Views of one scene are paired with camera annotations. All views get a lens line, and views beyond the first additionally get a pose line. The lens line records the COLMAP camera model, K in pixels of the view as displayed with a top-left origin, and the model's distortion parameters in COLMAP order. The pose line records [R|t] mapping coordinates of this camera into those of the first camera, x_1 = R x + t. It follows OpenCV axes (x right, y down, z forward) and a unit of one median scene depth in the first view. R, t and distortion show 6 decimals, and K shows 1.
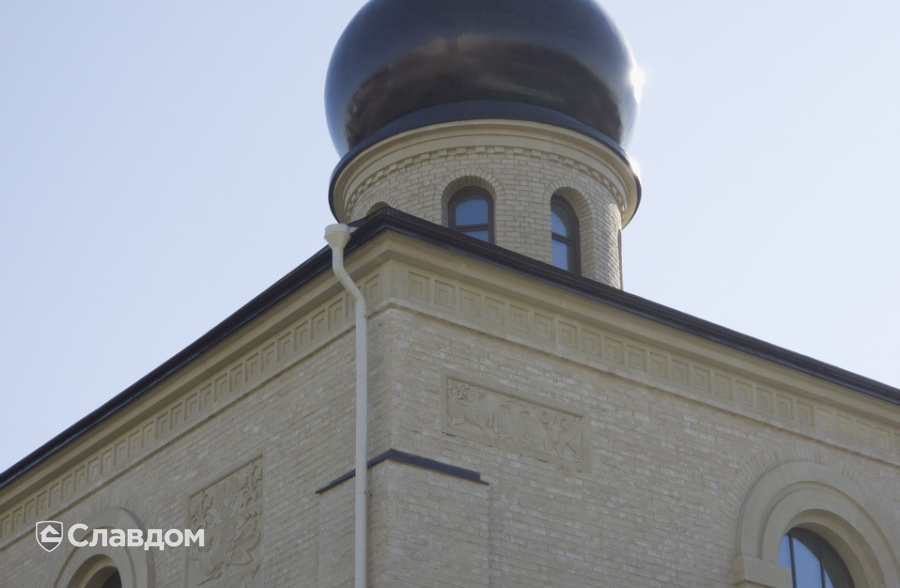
lens RADIAL K [[2280.4, 0, 453.3], [0, 2280.4, 294.3], [0, 0, 1]] dist [-0.207511, 0.000000]
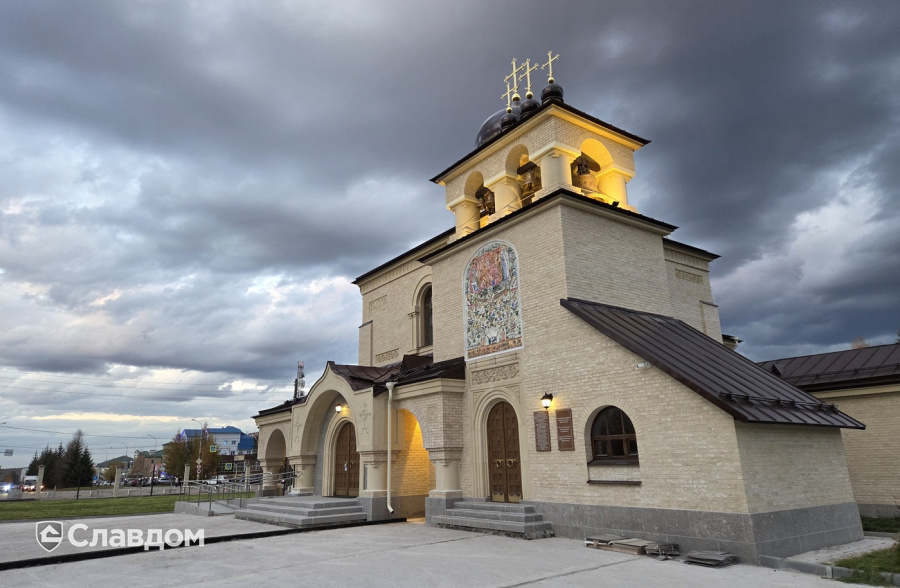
lens RADIAL K [[601.0, 0, 447.5], [0, 601.0, 289.0], [0, 0, 1]] dist [0.068399, -0.049807]
pose [[-0.015110, -0.264051, -0.964390, 1.213708], [0.480348, 0.843997, -0.238613, 0.386665], [0.876948, -0.466848, 0.114083, 0.953826]]
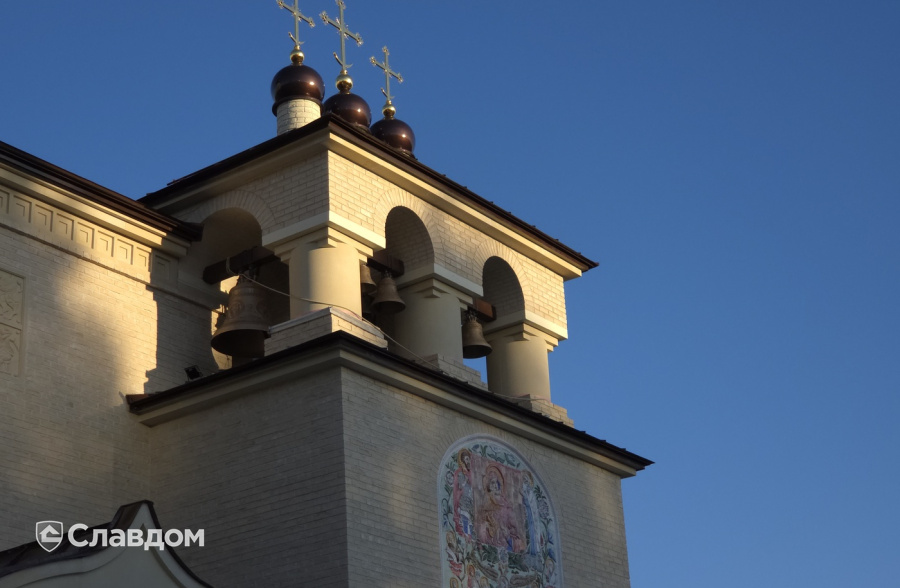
lens RADIAL K [[1718.9, 0, 452.4], [0, 1718.9, 300.6], [0, 0, 1]] dist [-0.010634, 0.000000]
pose [[0.956299, 0.071728, 0.283456, 0.216792], [-0.090693, 0.994395, 0.054342, 0.063595], [-0.277969, -0.077674, 0.957444, 0.279026]]
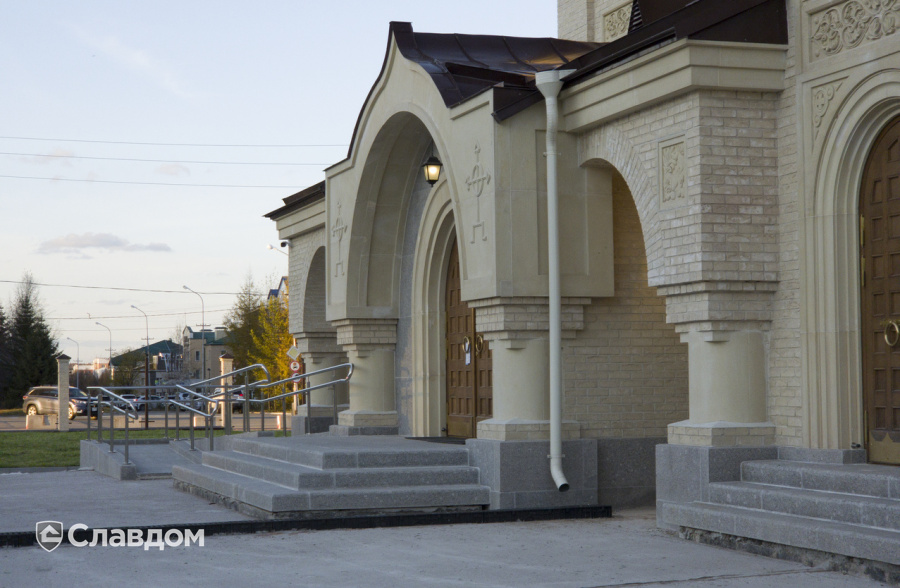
lens RADIAL K [[1718.9, 0, 445.2], [0, 1718.9, 291.9], [0, 0, 1]] dist [-0.010634, 0.000000]
pose [[-0.326761, -0.033634, -0.944508, 1.048078], [0.444948, 0.876211, -0.185135, 0.445368], [0.833816, -0.480752, -0.271346, 1.027991]]
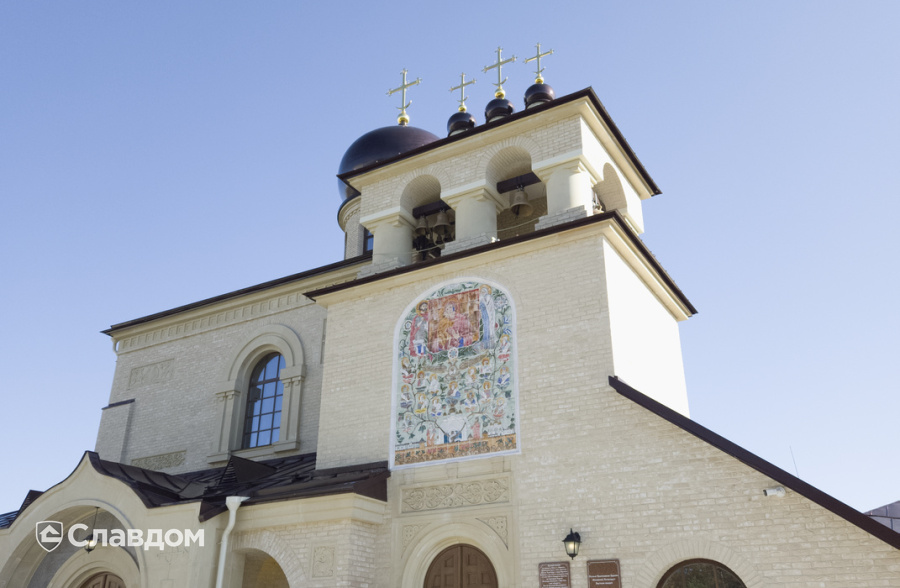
lens RADIAL K [[801.0, 0, 456.8], [0, 801.0, 288.0], [0, 0, 1]] dist [0.079970, -0.045930]
pose [[0.386856, -0.380624, -0.839922, 1.023821], [0.418401, 0.884136, -0.207950, 0.318708], [0.821756, -0.270978, 0.501287, 0.796172]]
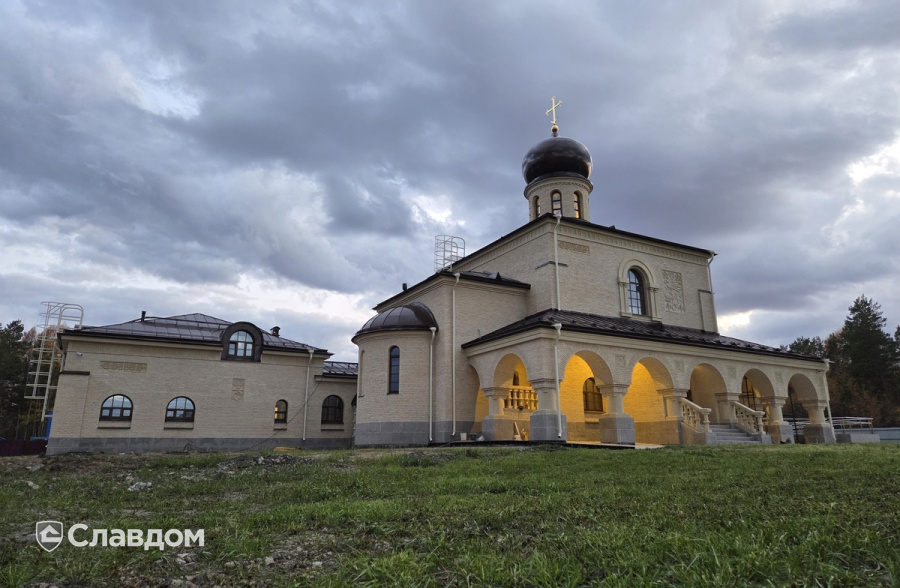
lens RADIAL K [[601.0, 0, 446.7], [0, 601.0, 291.7], [0, 0, 1]] dist [0.068399, -0.049807]
pose [[0.991928, -0.022788, -0.124736, -0.082518], [0.048517, 0.977071, 0.207312, -0.144178], [0.117151, -0.211690, 0.970290, -0.331838]]
